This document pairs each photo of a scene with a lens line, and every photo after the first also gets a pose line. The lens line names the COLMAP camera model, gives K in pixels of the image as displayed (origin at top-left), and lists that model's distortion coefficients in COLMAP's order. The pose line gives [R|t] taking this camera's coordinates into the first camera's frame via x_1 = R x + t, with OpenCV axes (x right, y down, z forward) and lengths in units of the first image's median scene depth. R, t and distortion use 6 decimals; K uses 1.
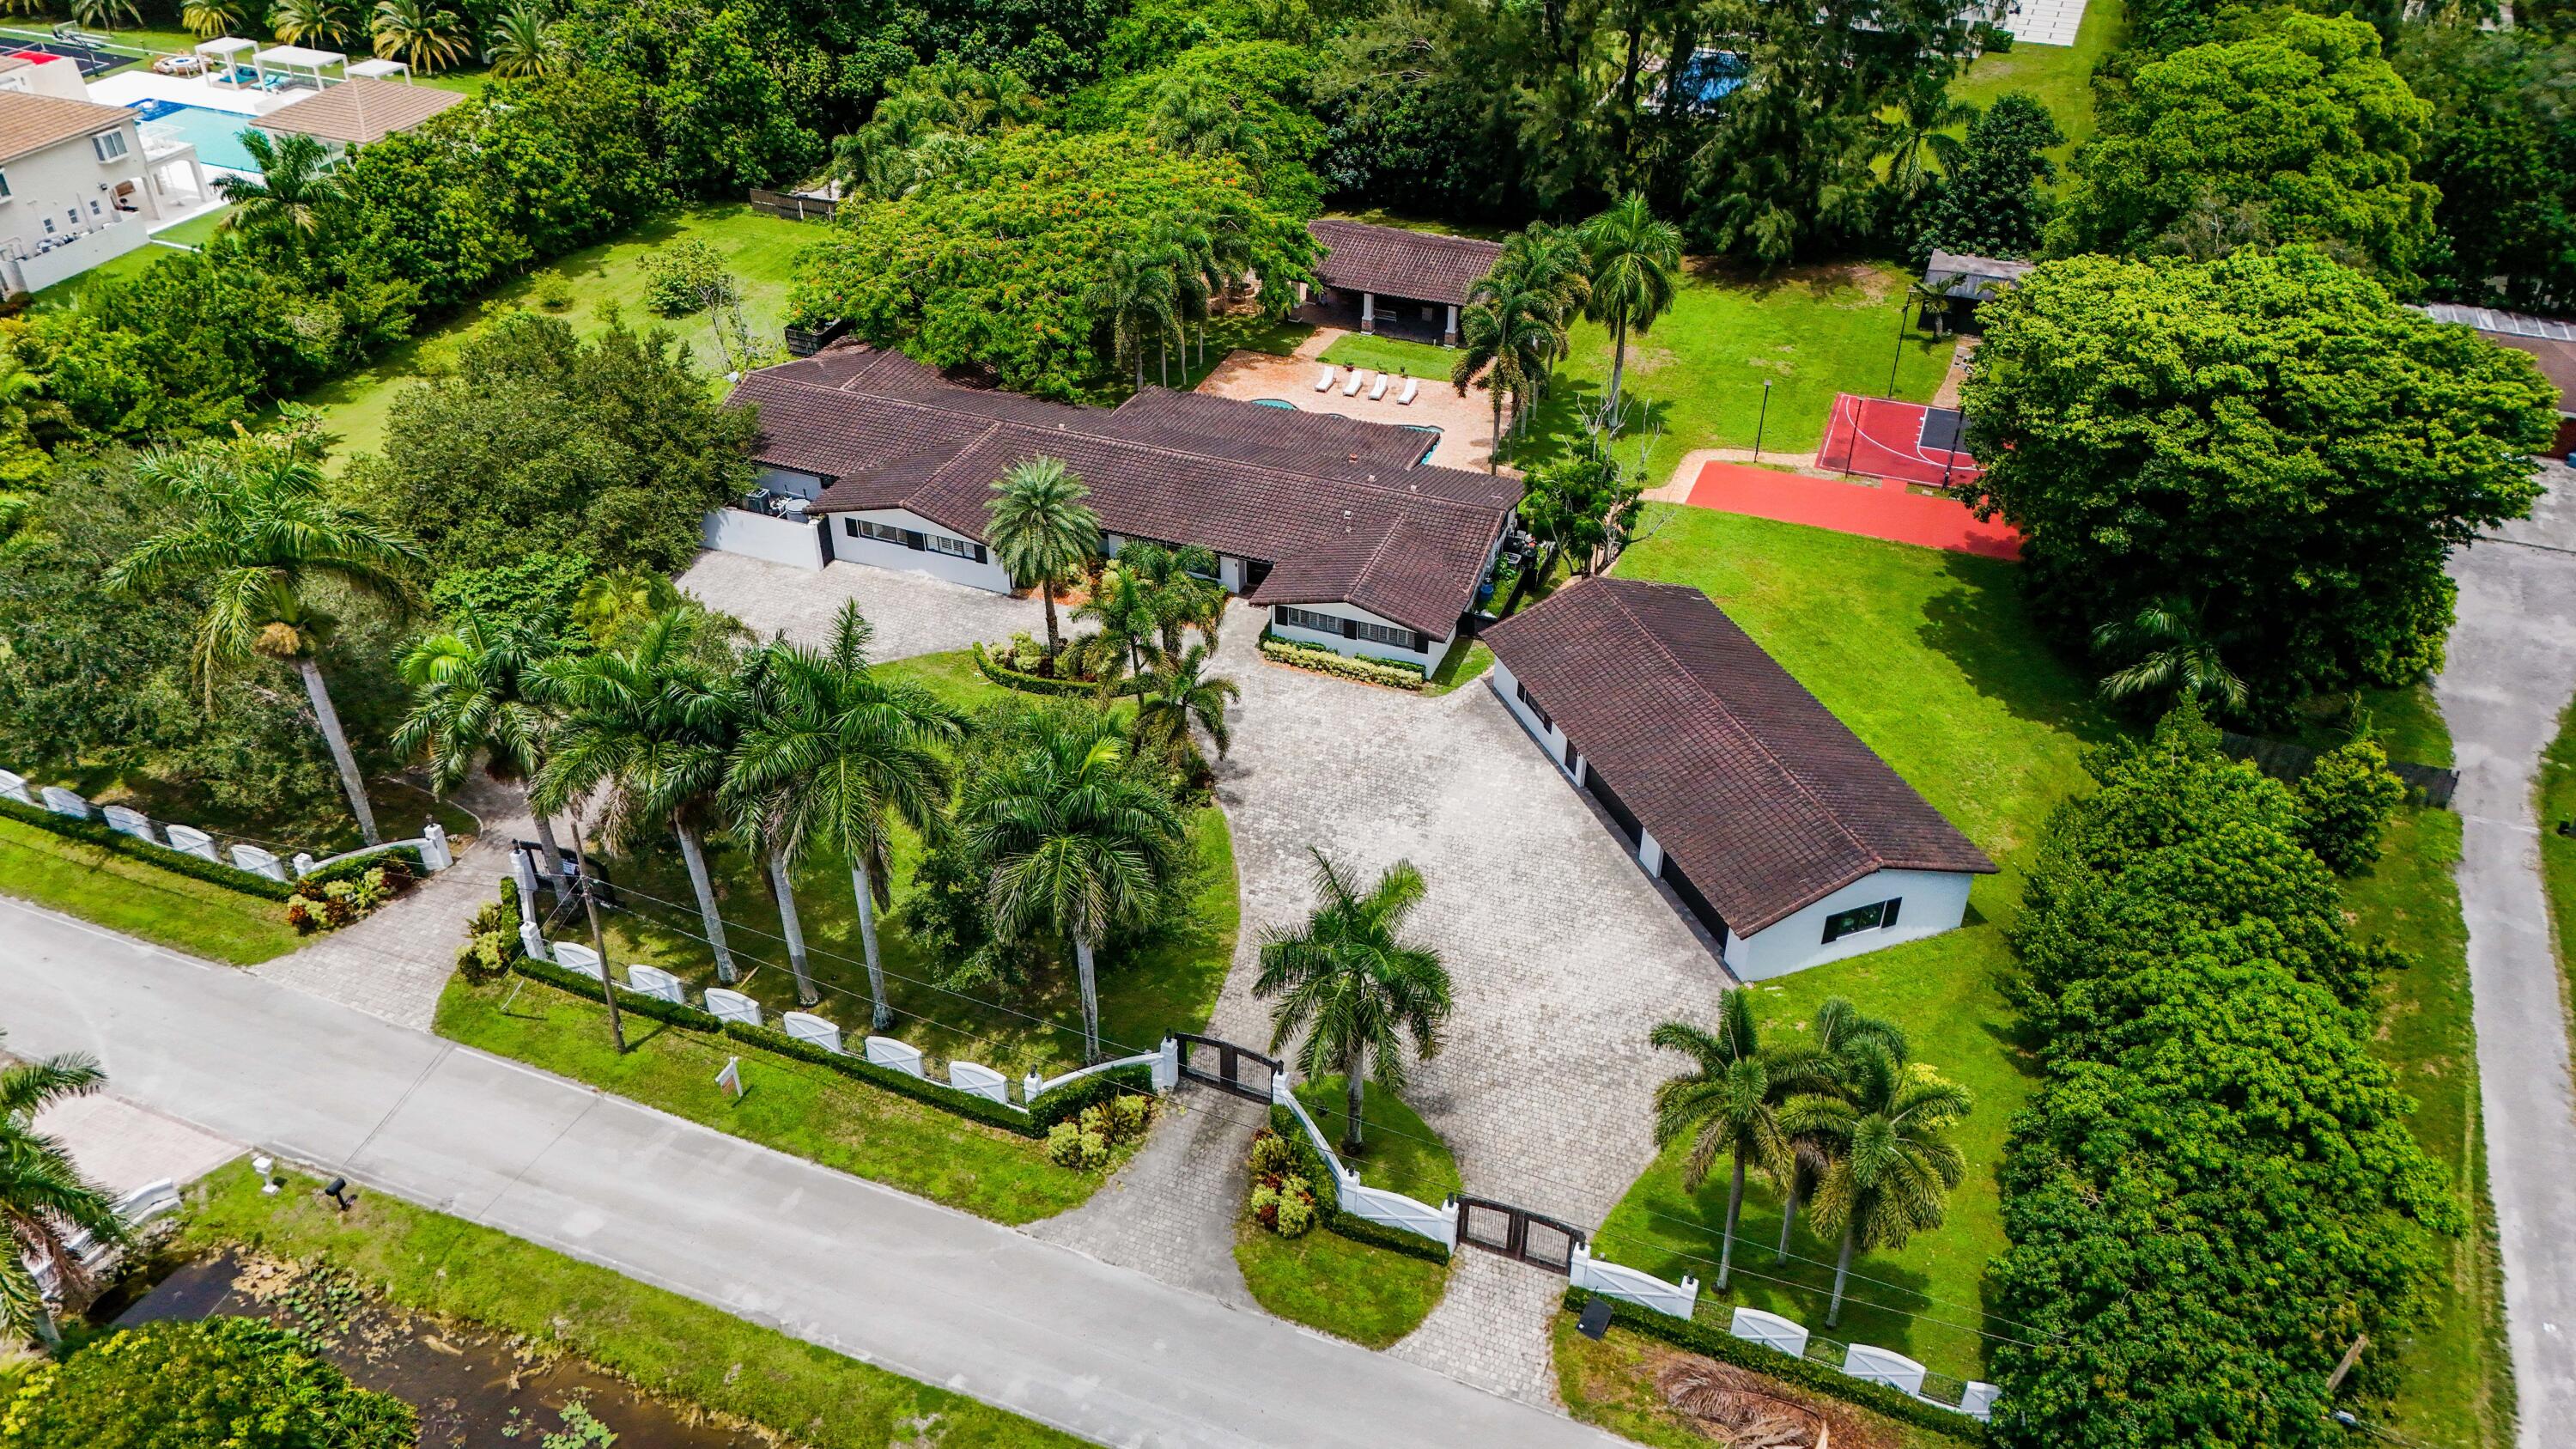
lens RADIAL K [[1917.8, 0, 1285.6], [0, 1917.8, 738.7], [0, 0, 1]] dist [0.060947, -0.042583]
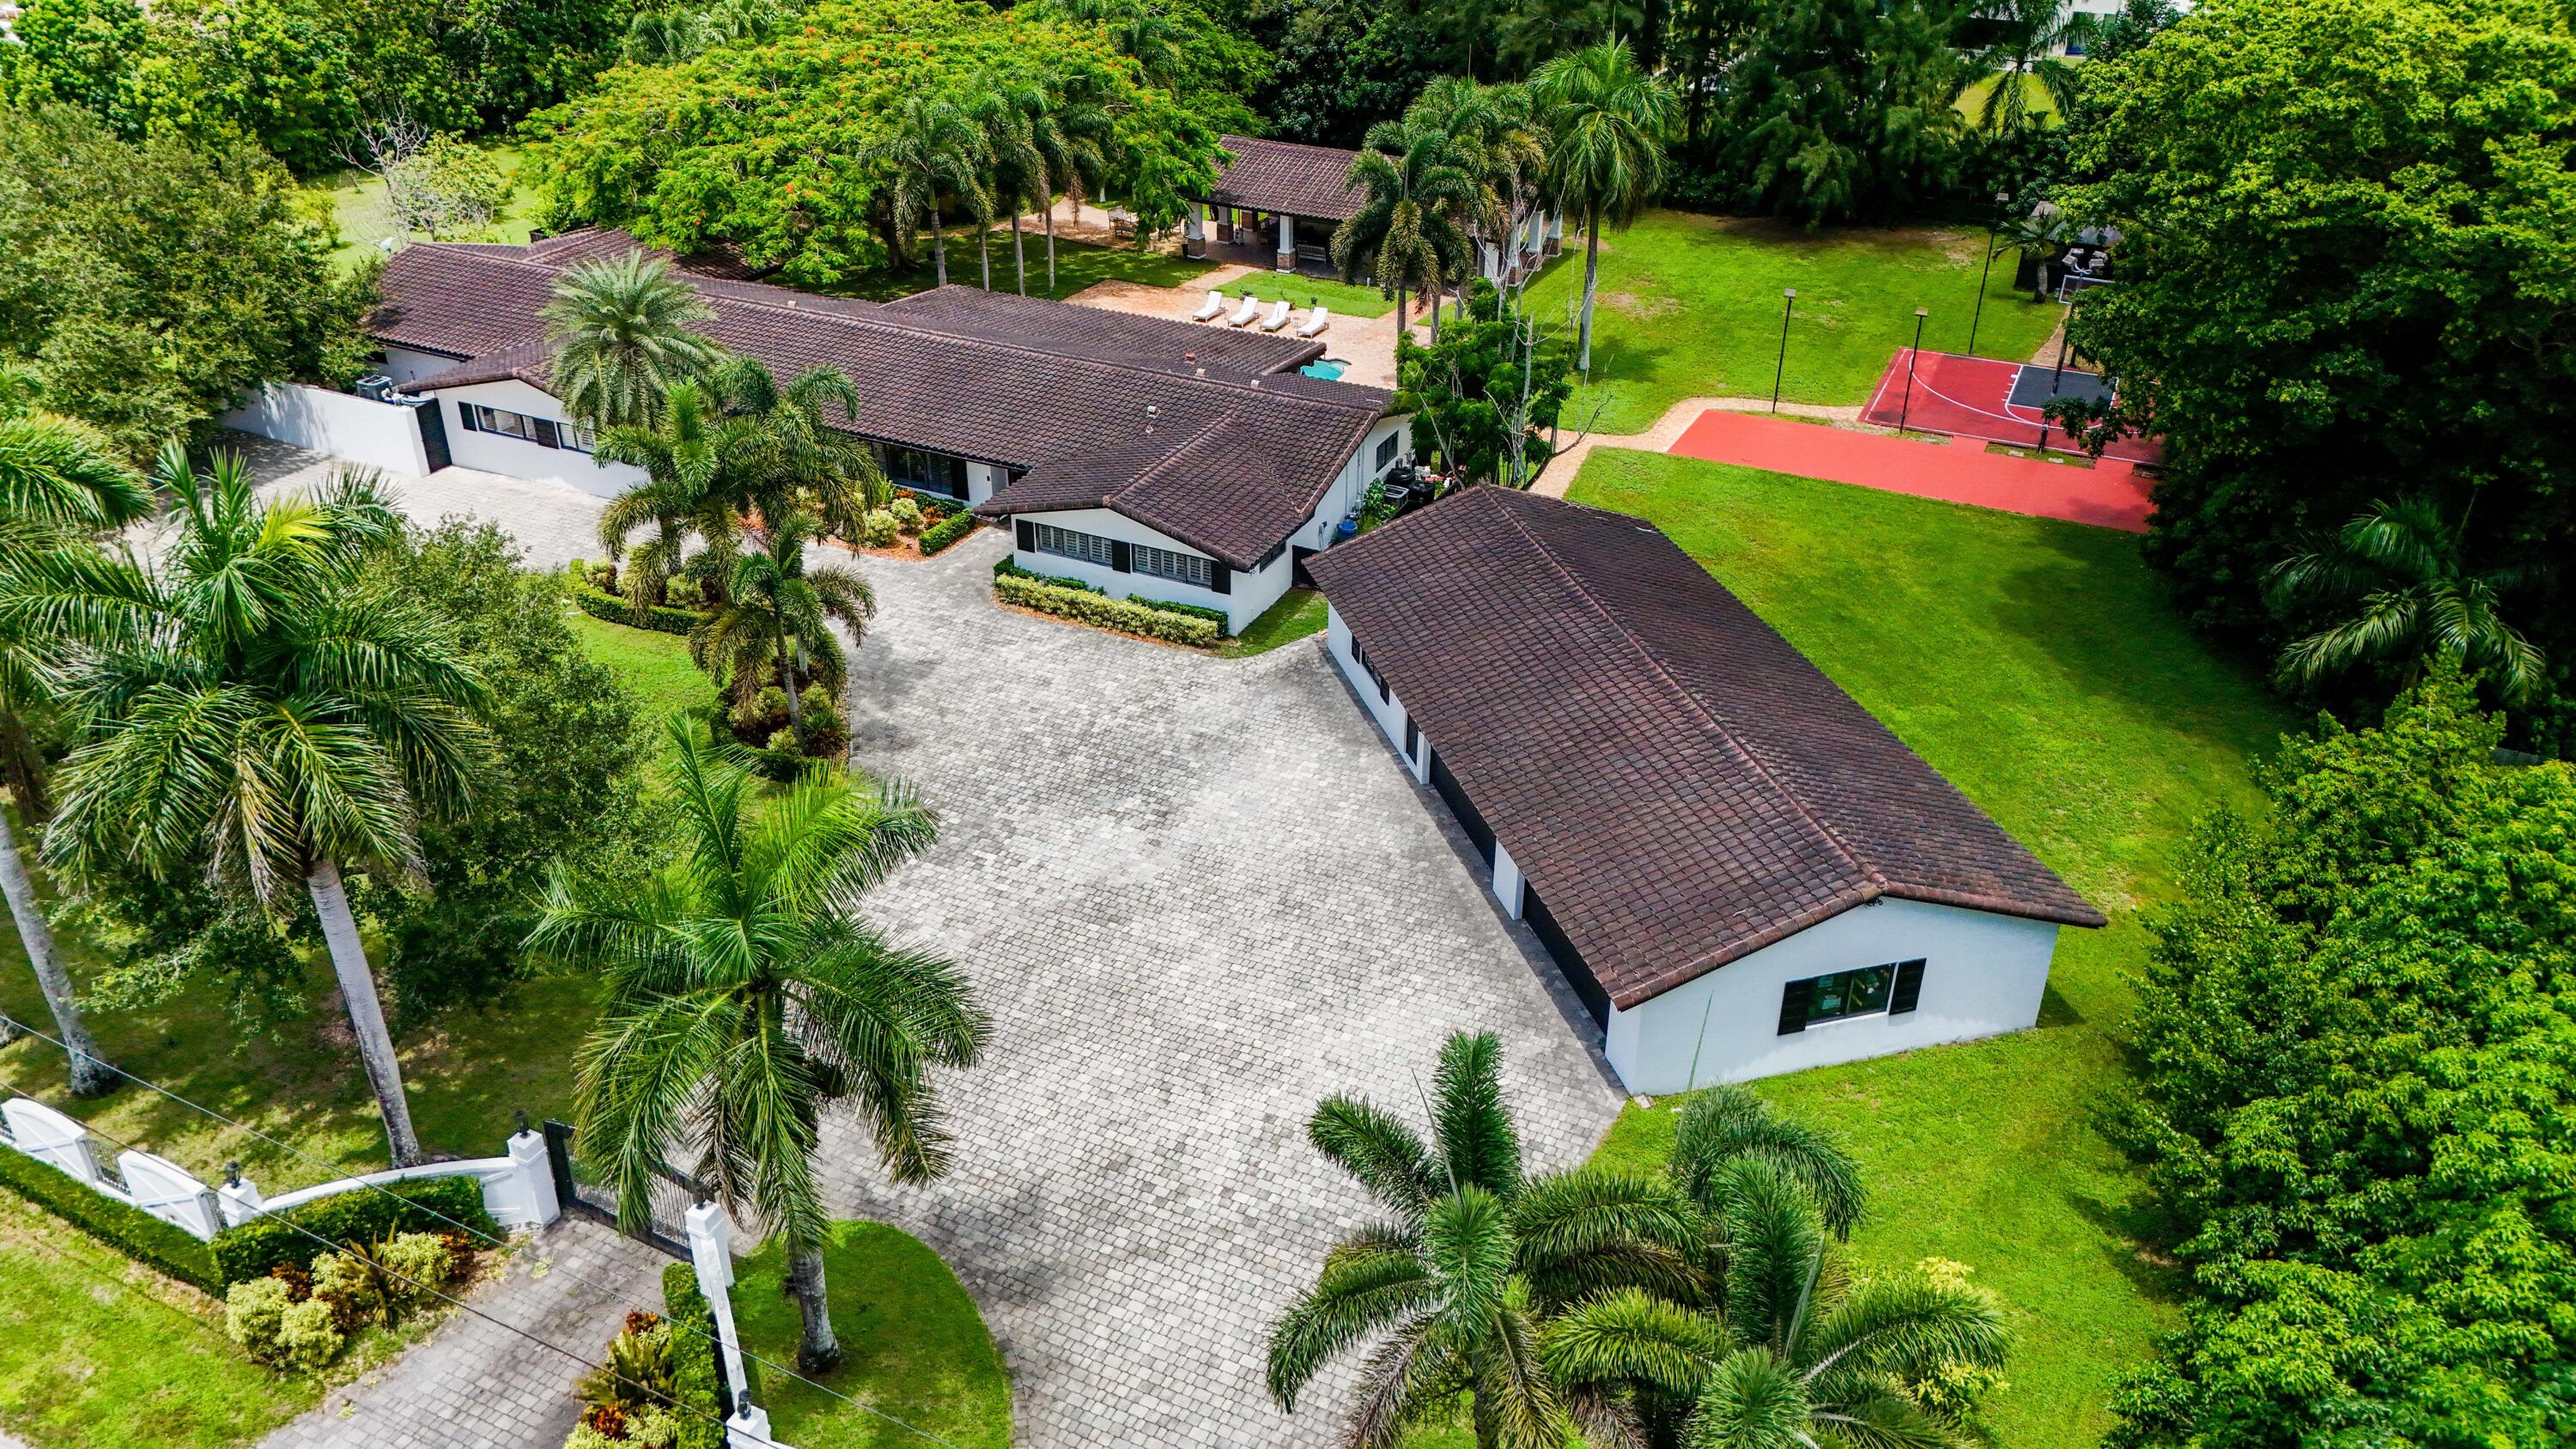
lens RADIAL K [[1917.8, 0, 1293.0], [0, 1917.8, 721.0], [0, 0, 1]] dist [0.060947, -0.042583]
pose [[0.997175, 0.045624, -0.059663, 0.150700], [-0.051866, 0.992836, -0.107643, 0.075400], [0.054325, 0.110434, 0.992398, 0.387103]]
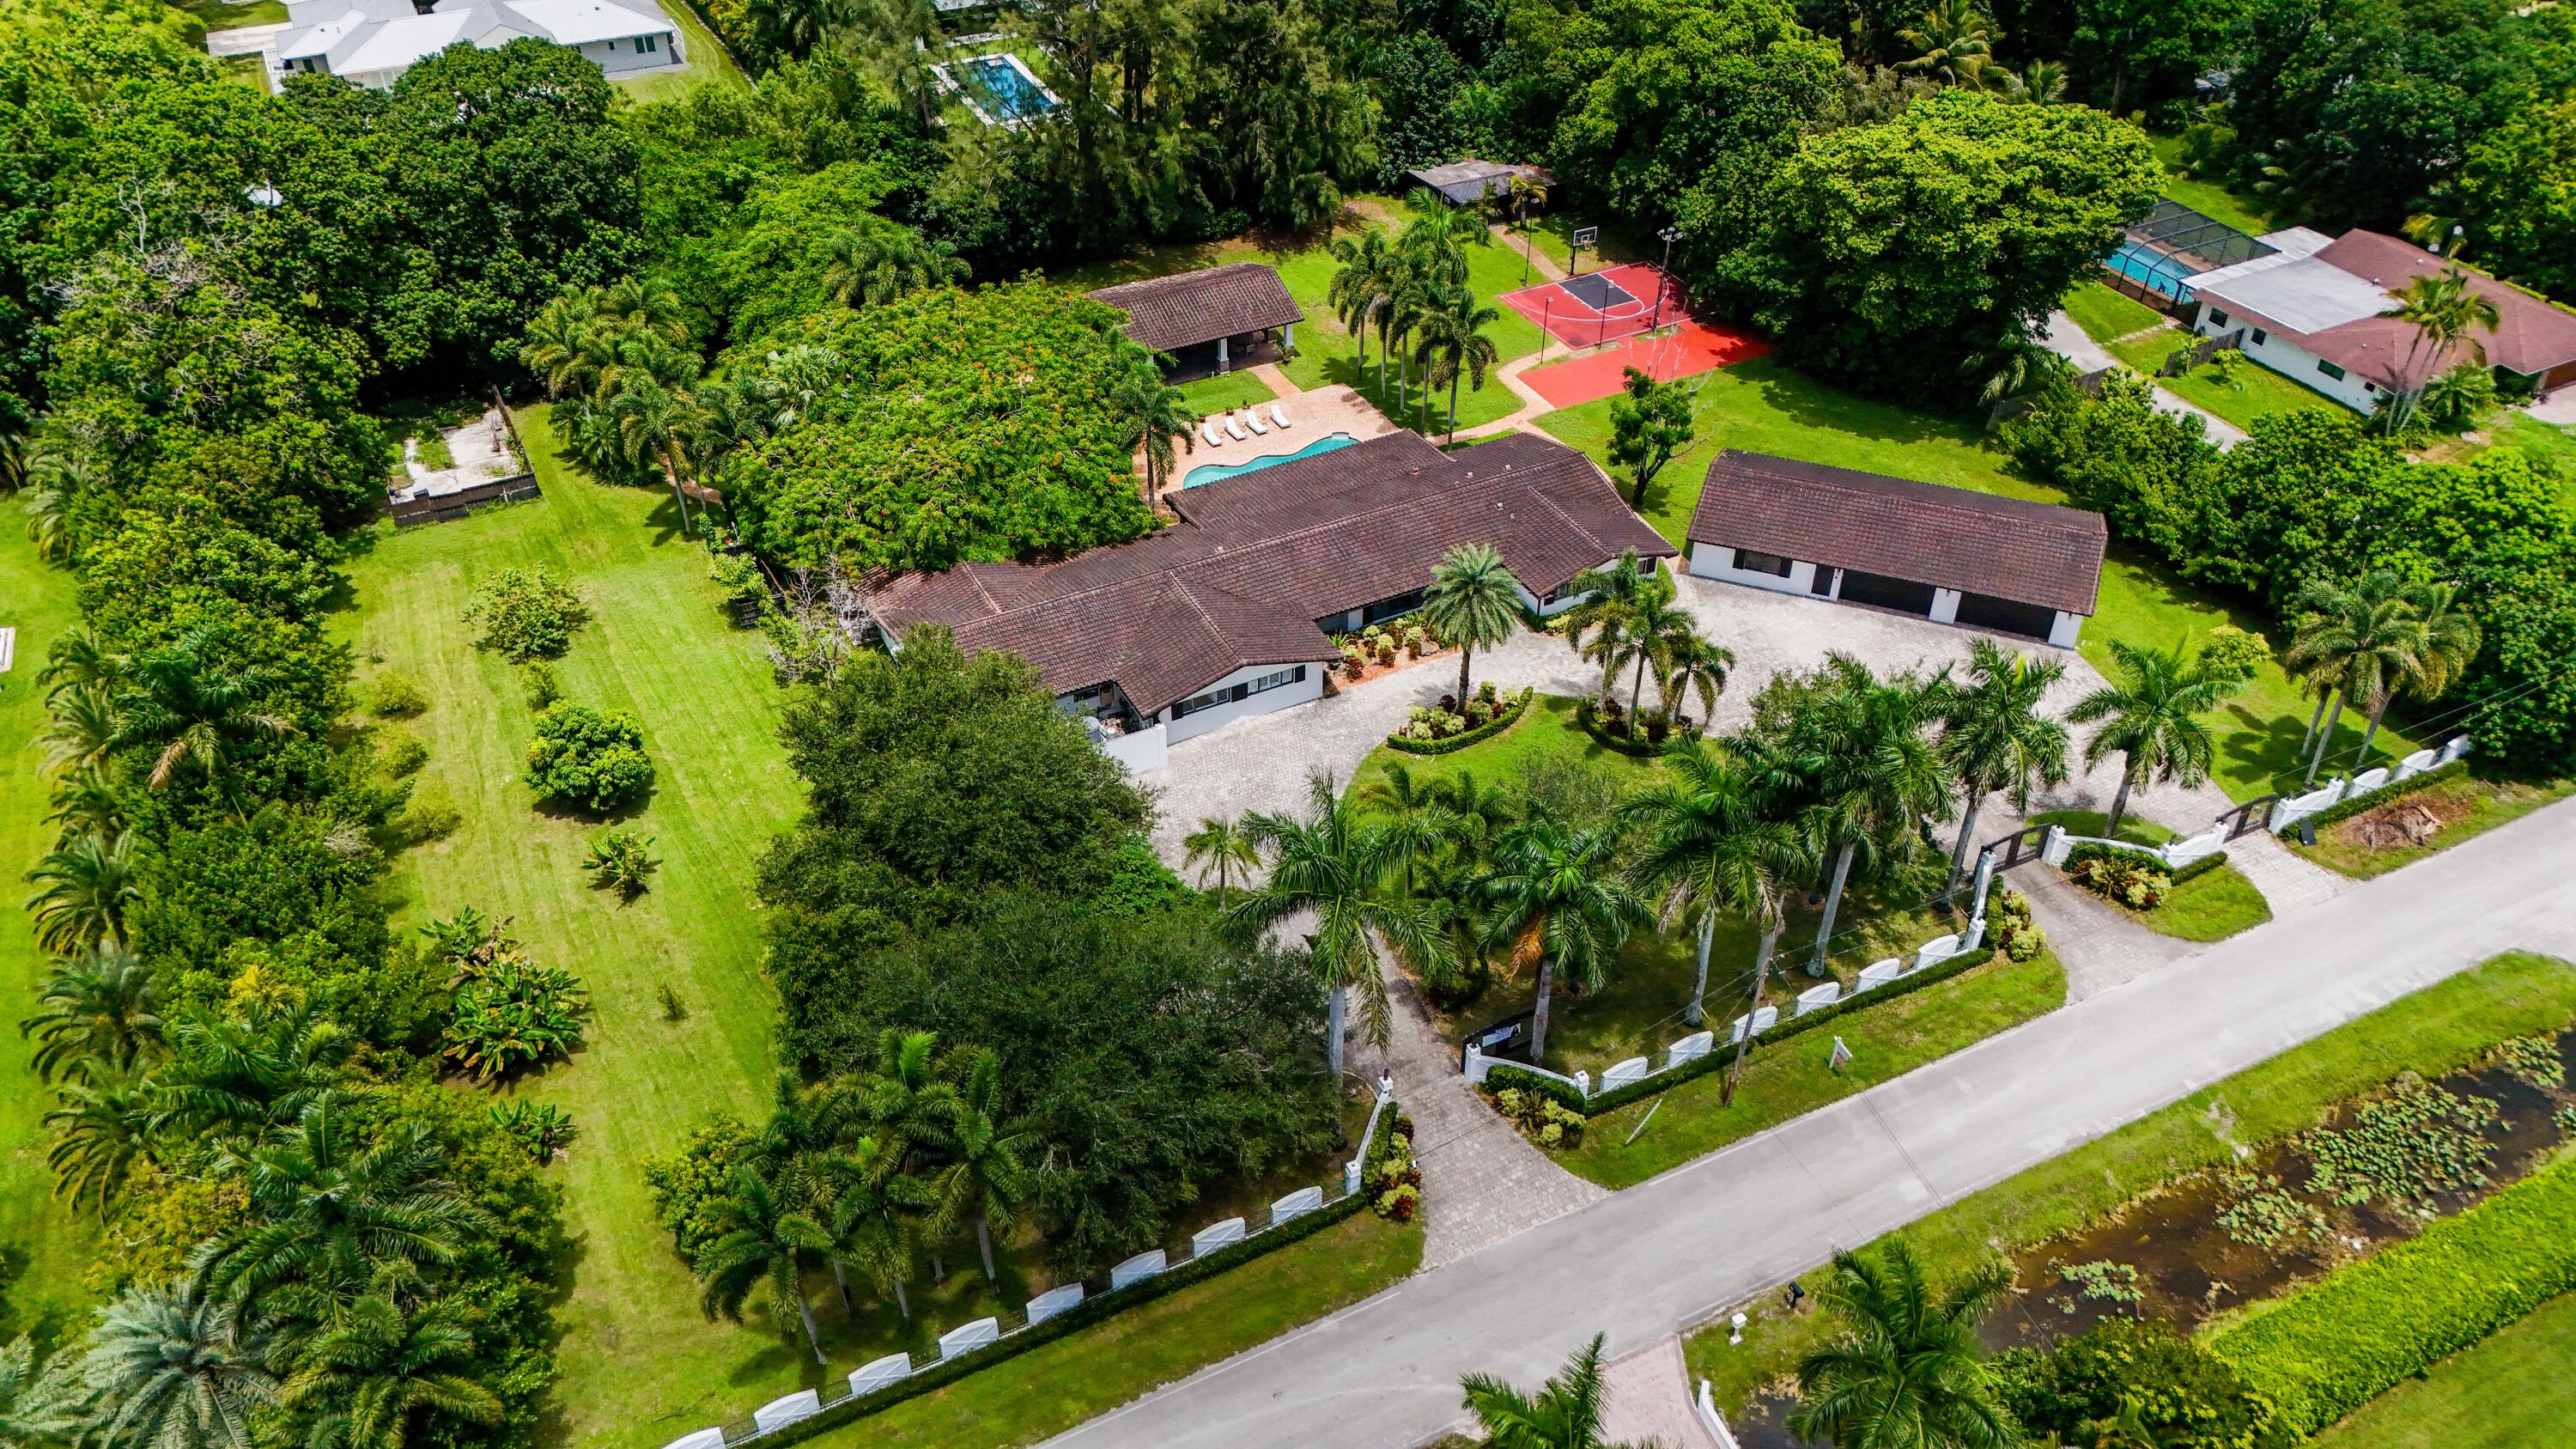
lens RADIAL K [[1917.8, 0, 1289.2], [0, 1917.8, 738.5], [0, 0, 1]] dist [0.060947, -0.042583]
pose [[0.660517, -0.460744, 0.592817, -0.968262], [0.431923, 0.879014, 0.201932, -0.336097], [-0.614134, 0.122672, 0.779610, 0.192988]]
